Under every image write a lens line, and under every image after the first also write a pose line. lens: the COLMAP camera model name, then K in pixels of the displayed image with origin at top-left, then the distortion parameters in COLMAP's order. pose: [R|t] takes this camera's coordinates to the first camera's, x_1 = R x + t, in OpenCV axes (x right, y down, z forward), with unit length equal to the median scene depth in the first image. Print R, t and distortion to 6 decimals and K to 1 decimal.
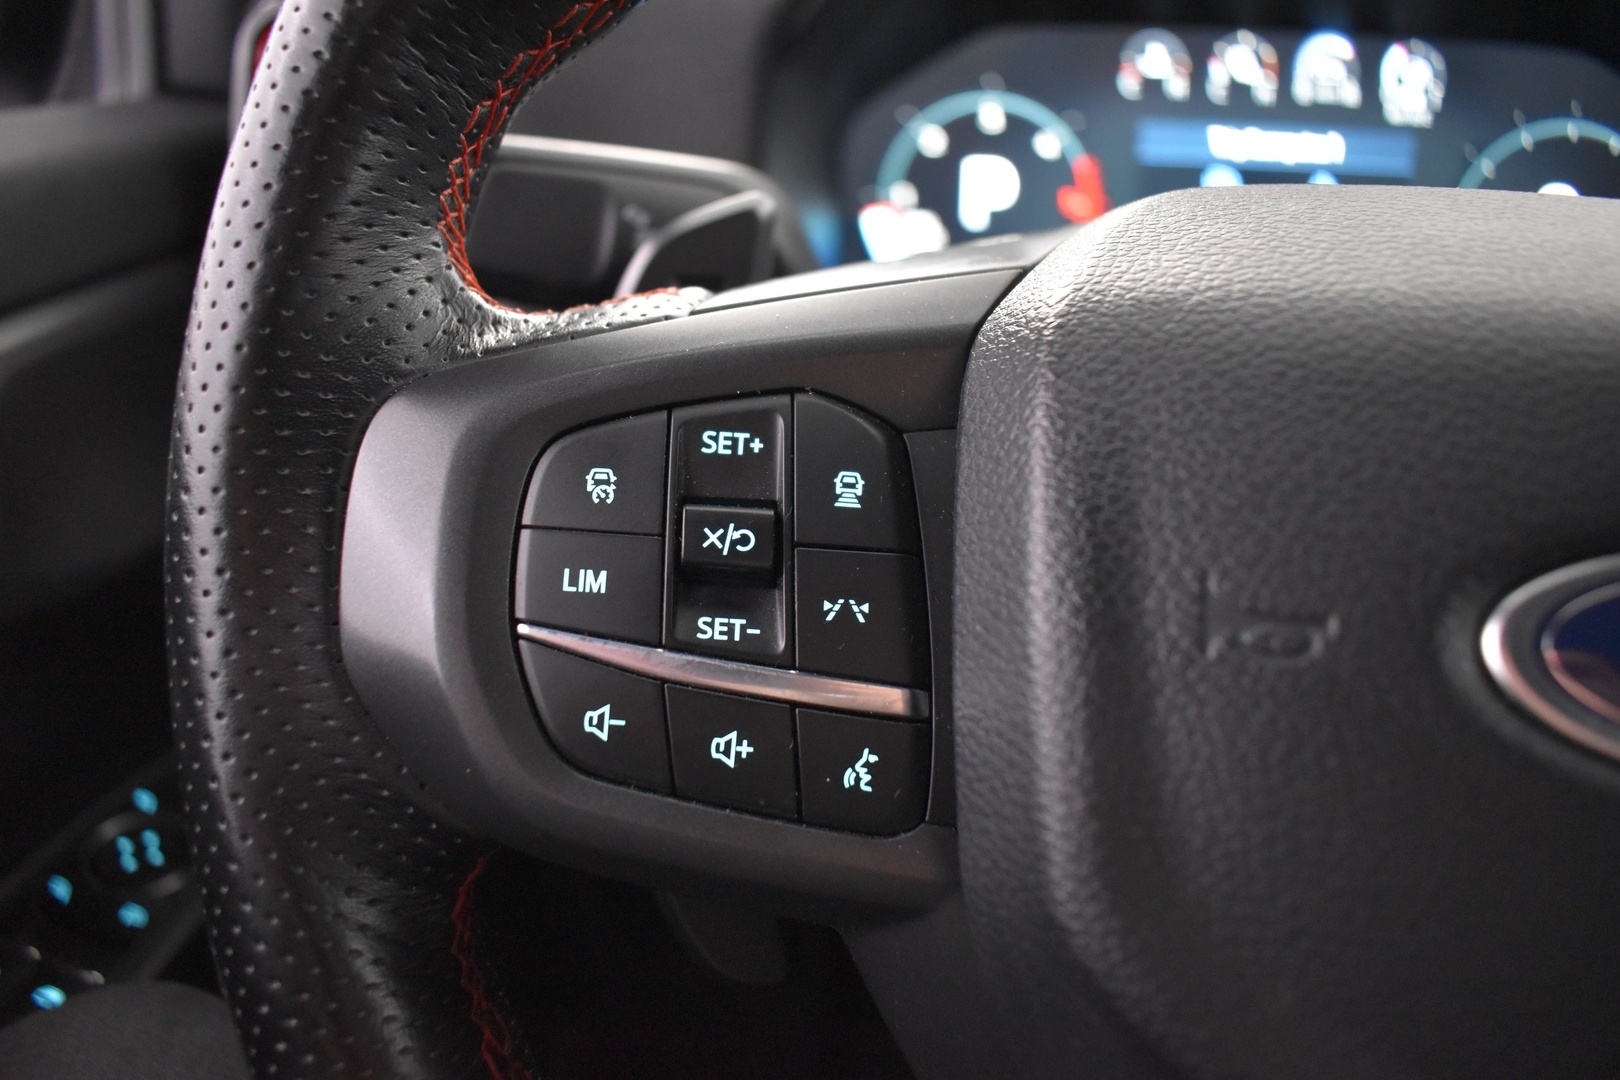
lens RADIAL K [[1242.1, 0, 810.0], [0, 1242.1, 540.0], [0, 0, 1]] dist [-0.088454, 0.005067]
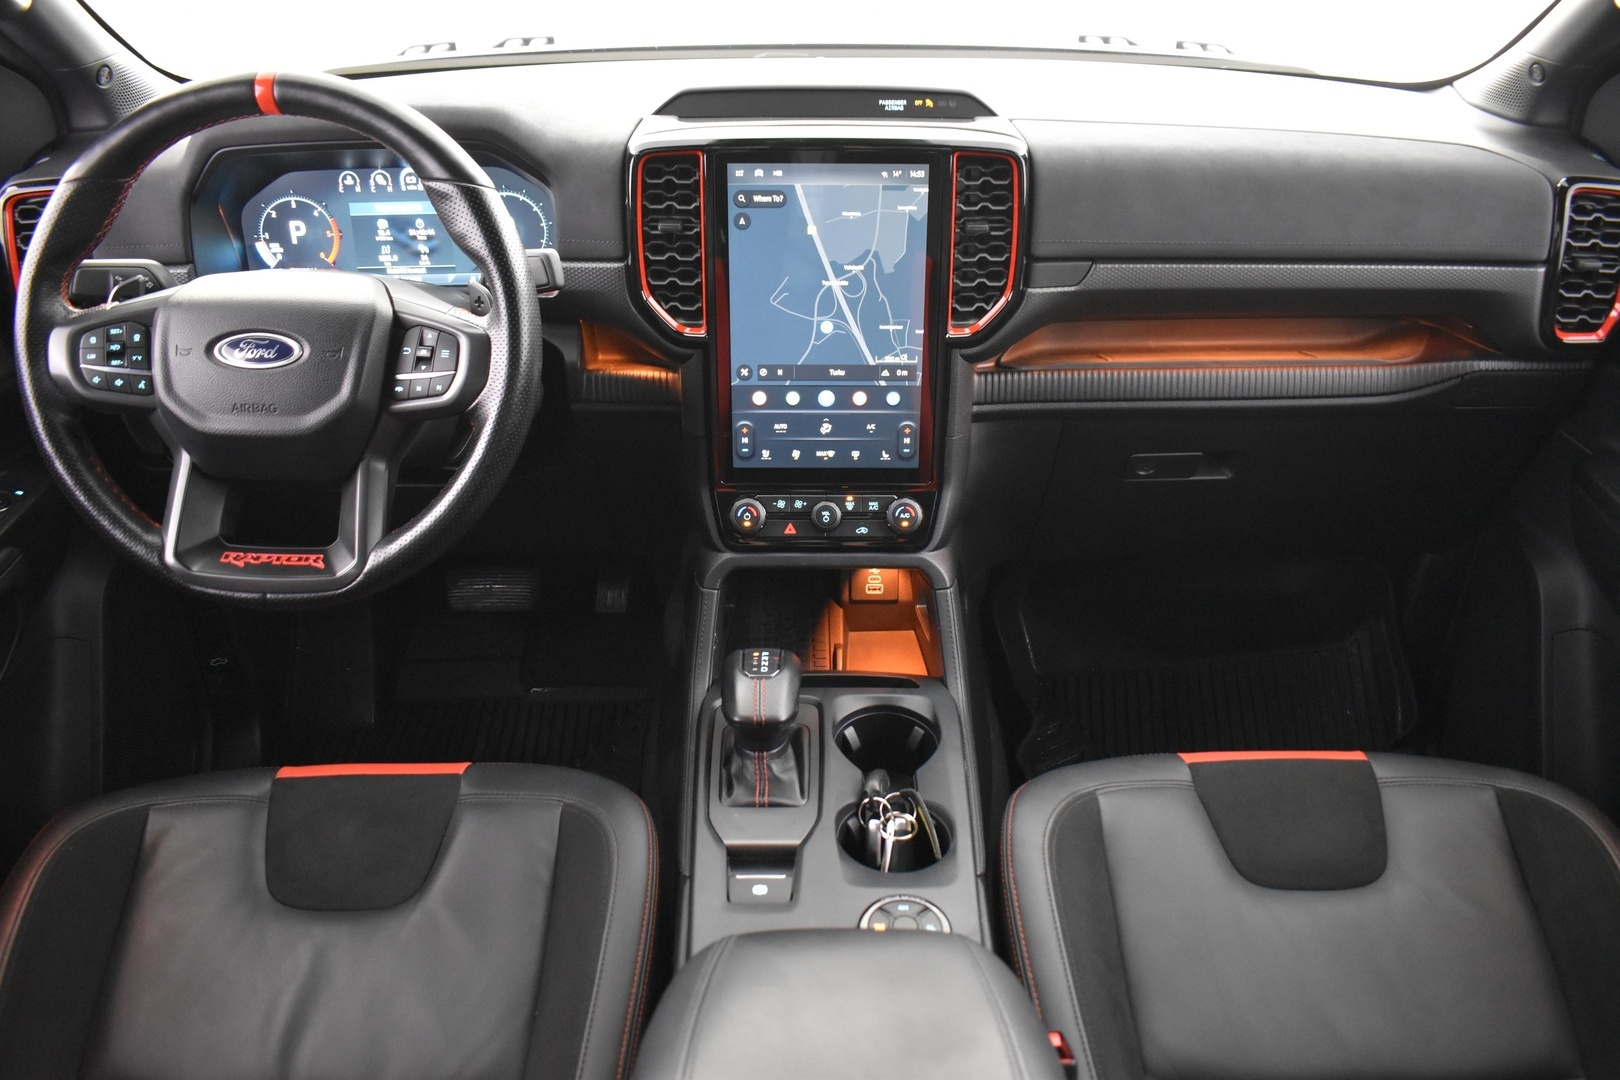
lens RADIAL K [[1242.1, 0, 810.0], [0, 1242.1, 540.0], [0, 0, 1]] dist [-0.088454, 0.005067]
pose [[0.983378, -0.091109, 0.157056, 2.002750], [0.076825, 0.992533, 0.094742, 0.563637], [-0.164515, -0.081101, 0.983035, -4.776479]]
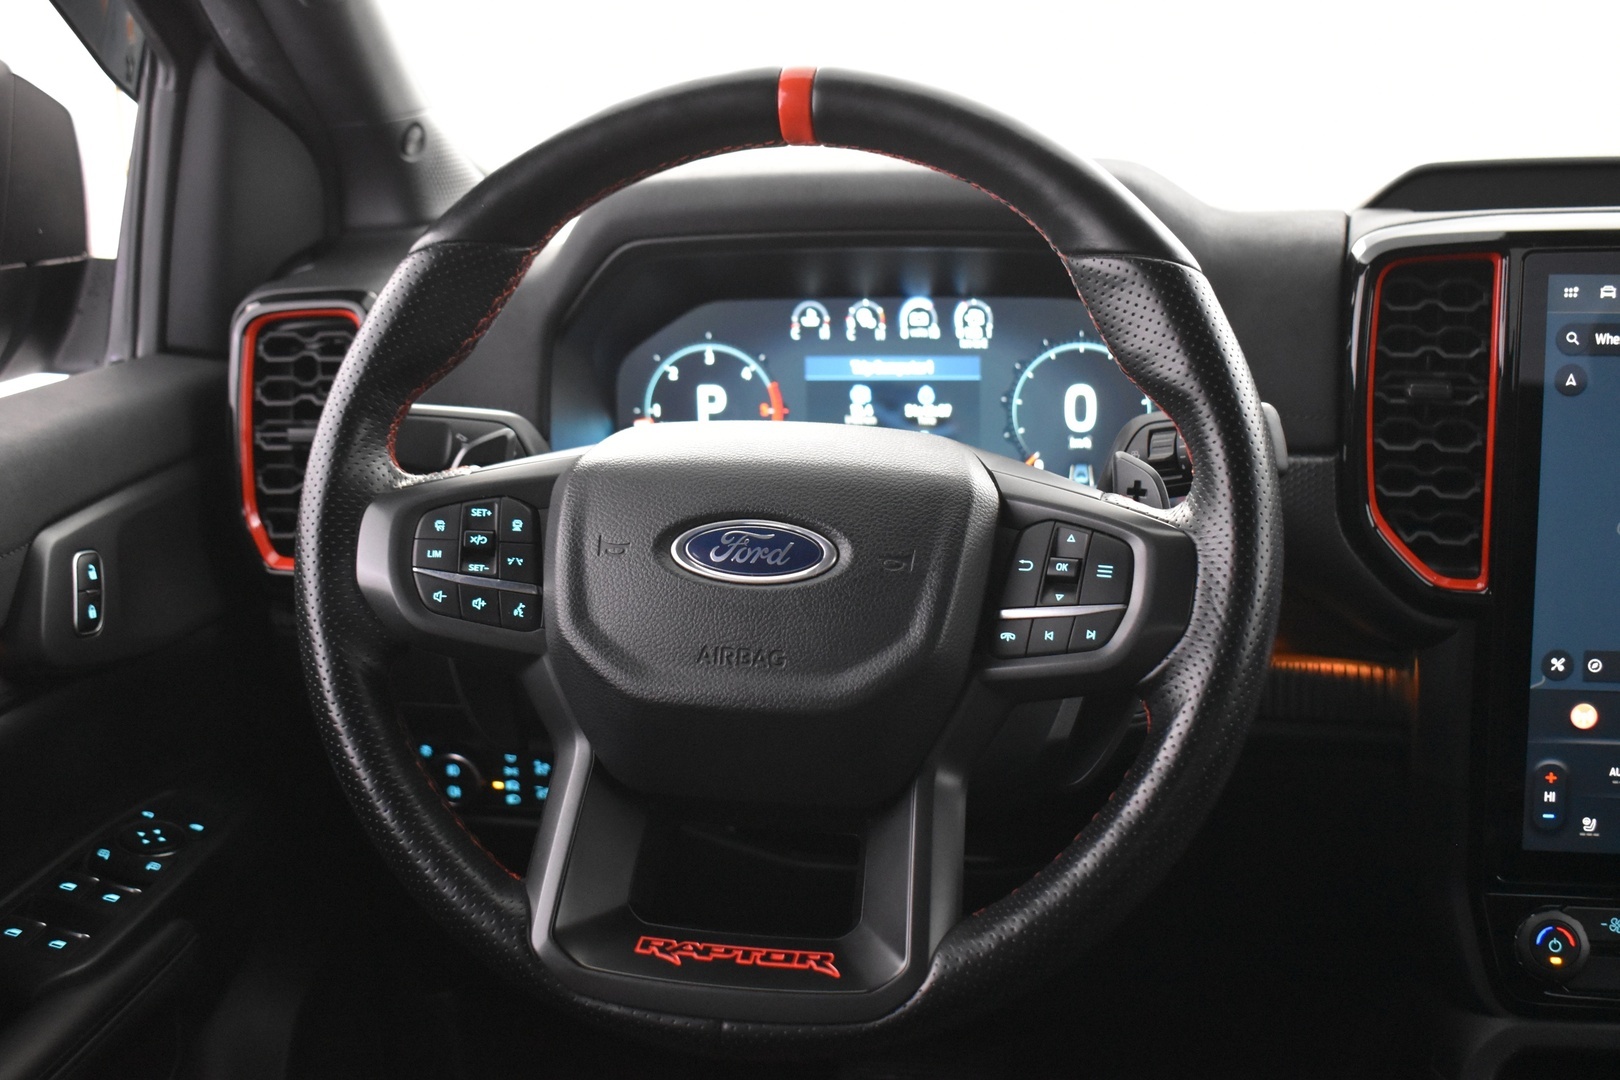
lens RADIAL K [[2006.3, 0, 810.0], [0, 2006.3, 540.0], [0, 0, 1]] dist [-0.086730, 0.009092]
pose [[0.999437, -0.029805, -0.015380, 0.792653], [0.026656, 0.984196, -0.175064, 0.844290], [0.020355, 0.174556, 0.984437, -3.717848]]
